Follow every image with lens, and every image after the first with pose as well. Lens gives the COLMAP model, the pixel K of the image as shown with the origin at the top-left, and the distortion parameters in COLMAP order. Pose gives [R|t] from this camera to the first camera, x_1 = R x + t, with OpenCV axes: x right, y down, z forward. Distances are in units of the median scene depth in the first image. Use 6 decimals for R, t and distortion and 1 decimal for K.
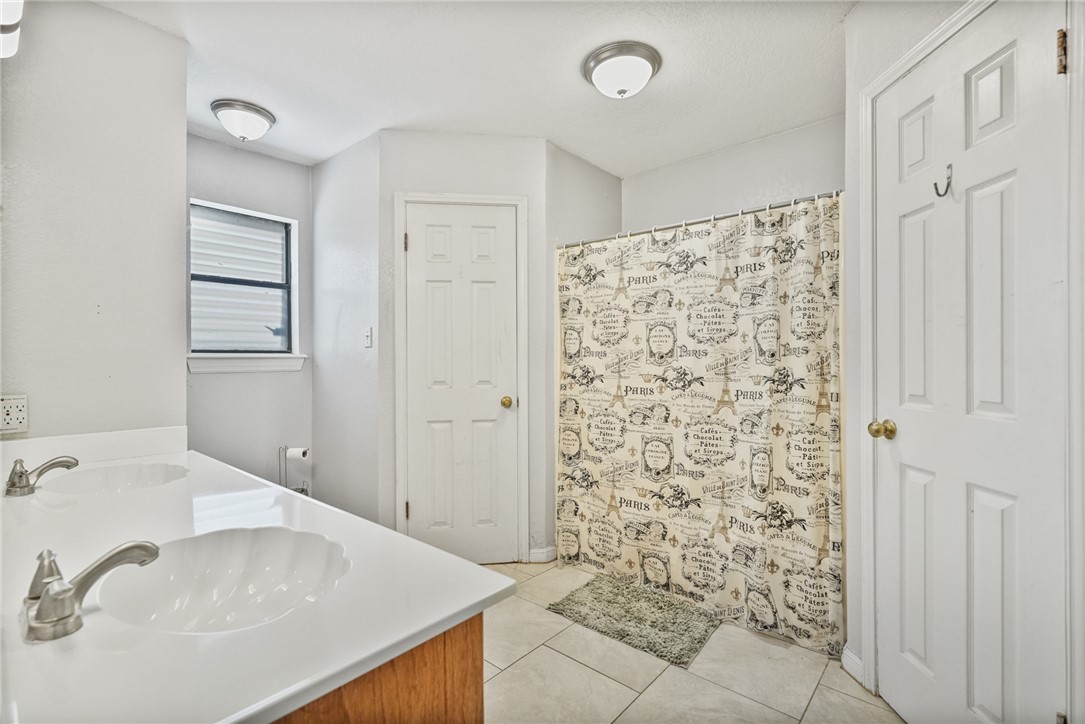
lens RADIAL K [[494.8, 0, 551.7], [0, 494.8, 362.4], [0, 0, 1]] dist [0.003520, -0.000529]
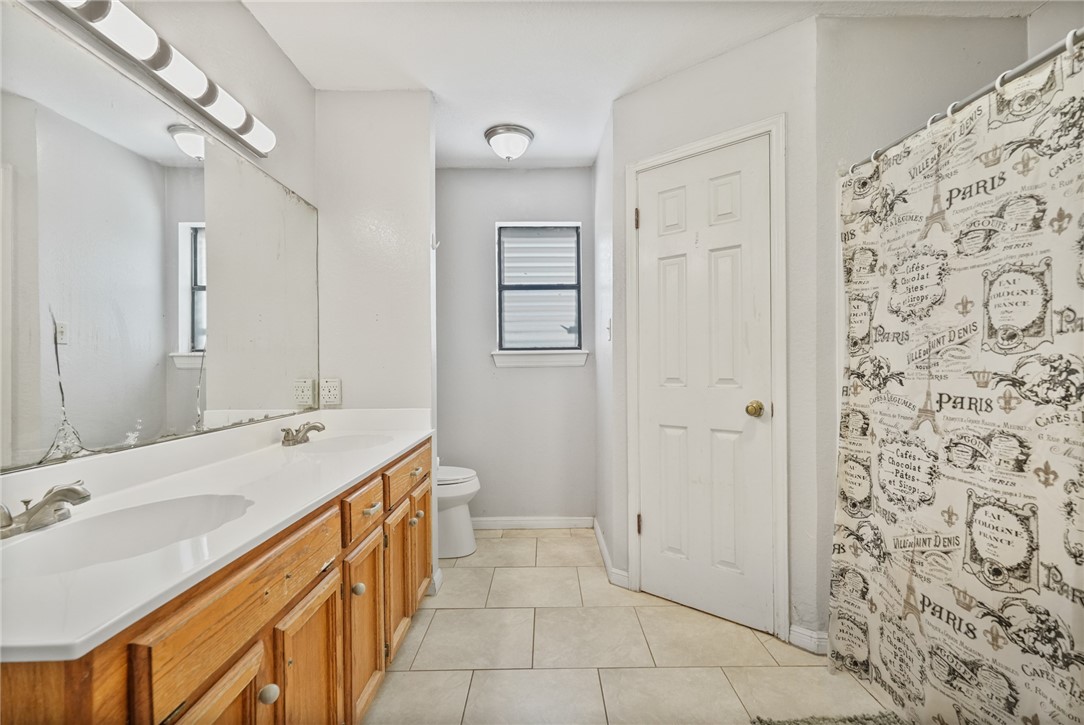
lens RADIAL K [[494.3, 0, 543.0], [0, 494.3, 365.1], [0, 0, 1]] dist [0.003520, -0.000529]
pose [[0.655220, 0.000549, -0.755438, 0.285341], [0.003927, 0.999984, 0.004133, 0.013774], [0.755428, -0.005675, 0.655207, 0.328178]]
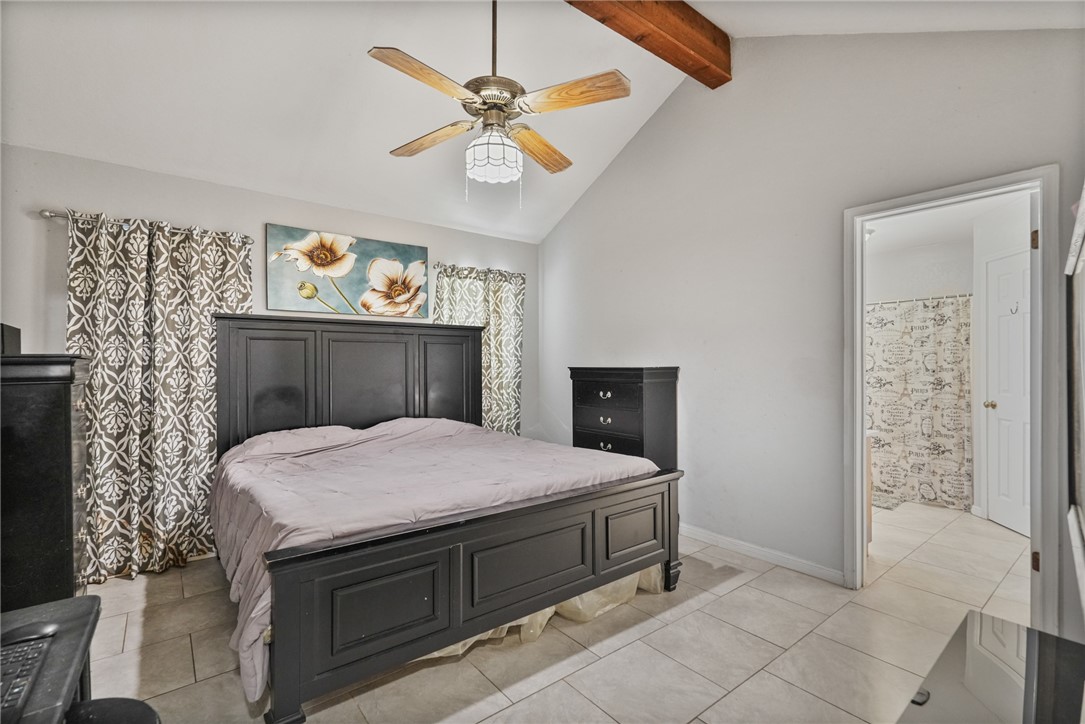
lens RADIAL K [[494.8, 0, 549.0], [0, 494.8, 363.8], [0, 0, 1]] dist [0.003520, -0.000529]
pose [[0.981654, 0.000617, -0.190671, -0.625382], [-0.000631, 1.000000, -0.000010, -0.038349], [0.190671, 0.000130, 0.981654, -1.137091]]
